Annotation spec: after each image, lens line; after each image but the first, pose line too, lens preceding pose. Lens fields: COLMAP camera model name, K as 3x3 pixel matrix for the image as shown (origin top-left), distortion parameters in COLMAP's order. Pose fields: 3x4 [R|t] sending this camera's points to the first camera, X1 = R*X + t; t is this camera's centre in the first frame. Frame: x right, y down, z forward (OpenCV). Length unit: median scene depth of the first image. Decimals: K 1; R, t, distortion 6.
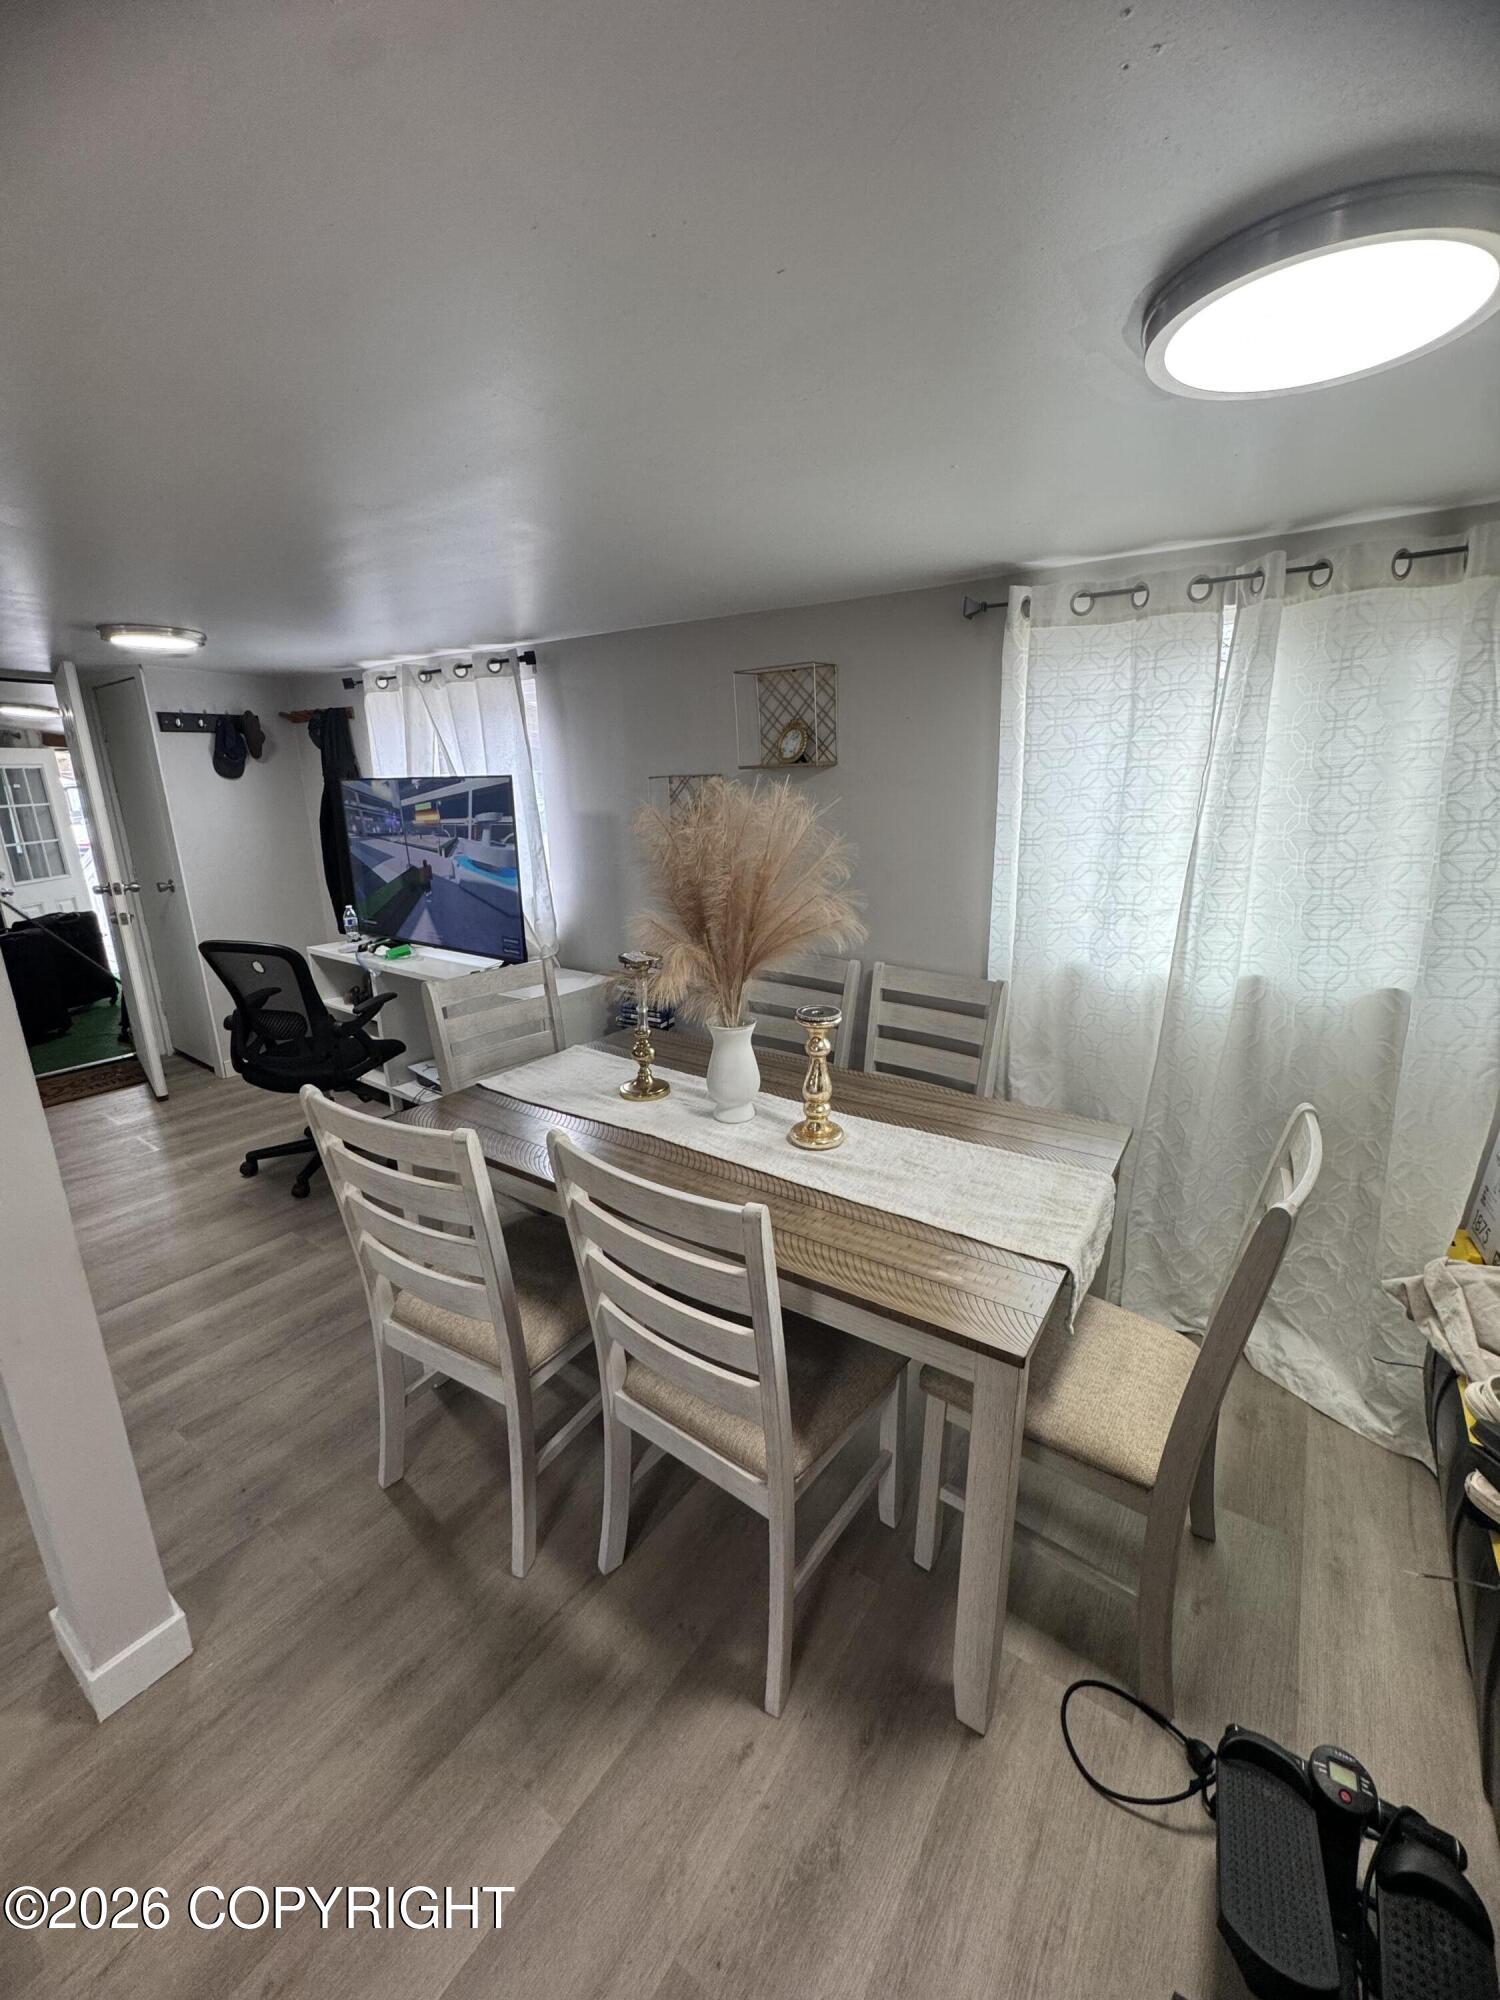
lens RADIAL K [[800.8, 0, 754.7], [0, 800.8, 1002.9], [0, 0, 1]] dist [-0.005404, 0.001352]
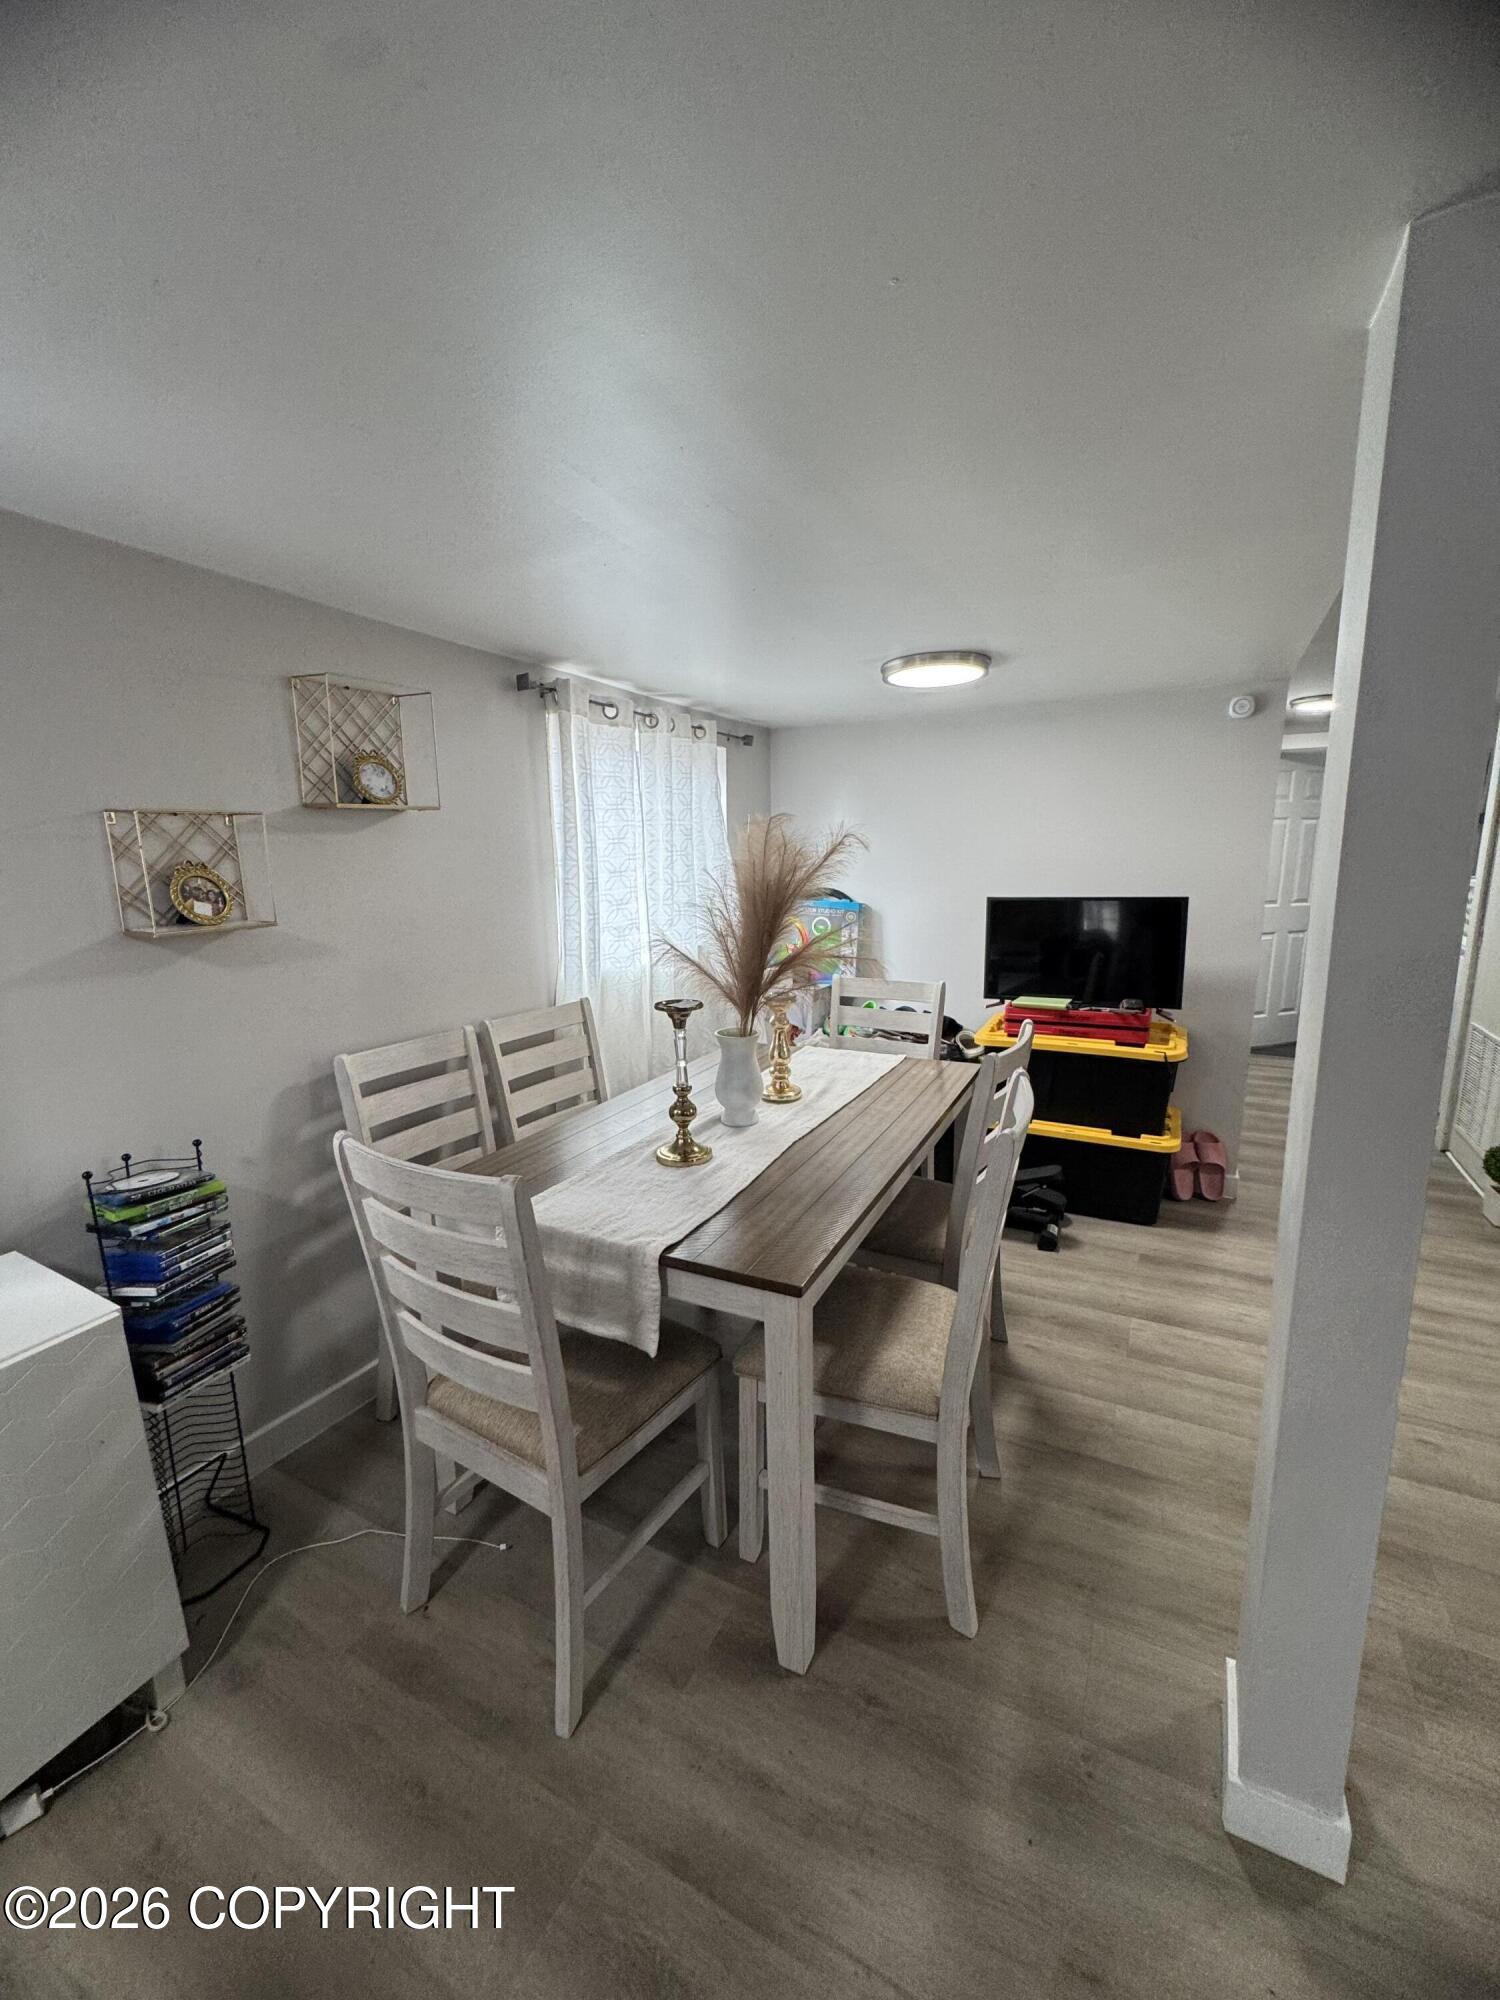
lens RADIAL K [[800.8, 0, 749.4], [0, 800.8, 1002.4], [0, 0, 1]] dist [-0.005404, 0.001352]
pose [[-0.121293, -0.166988, 0.978470, -0.927584], [0.287337, 0.937637, 0.195638, -0.191053], [-0.950119, 0.304880, -0.065747, 0.878846]]
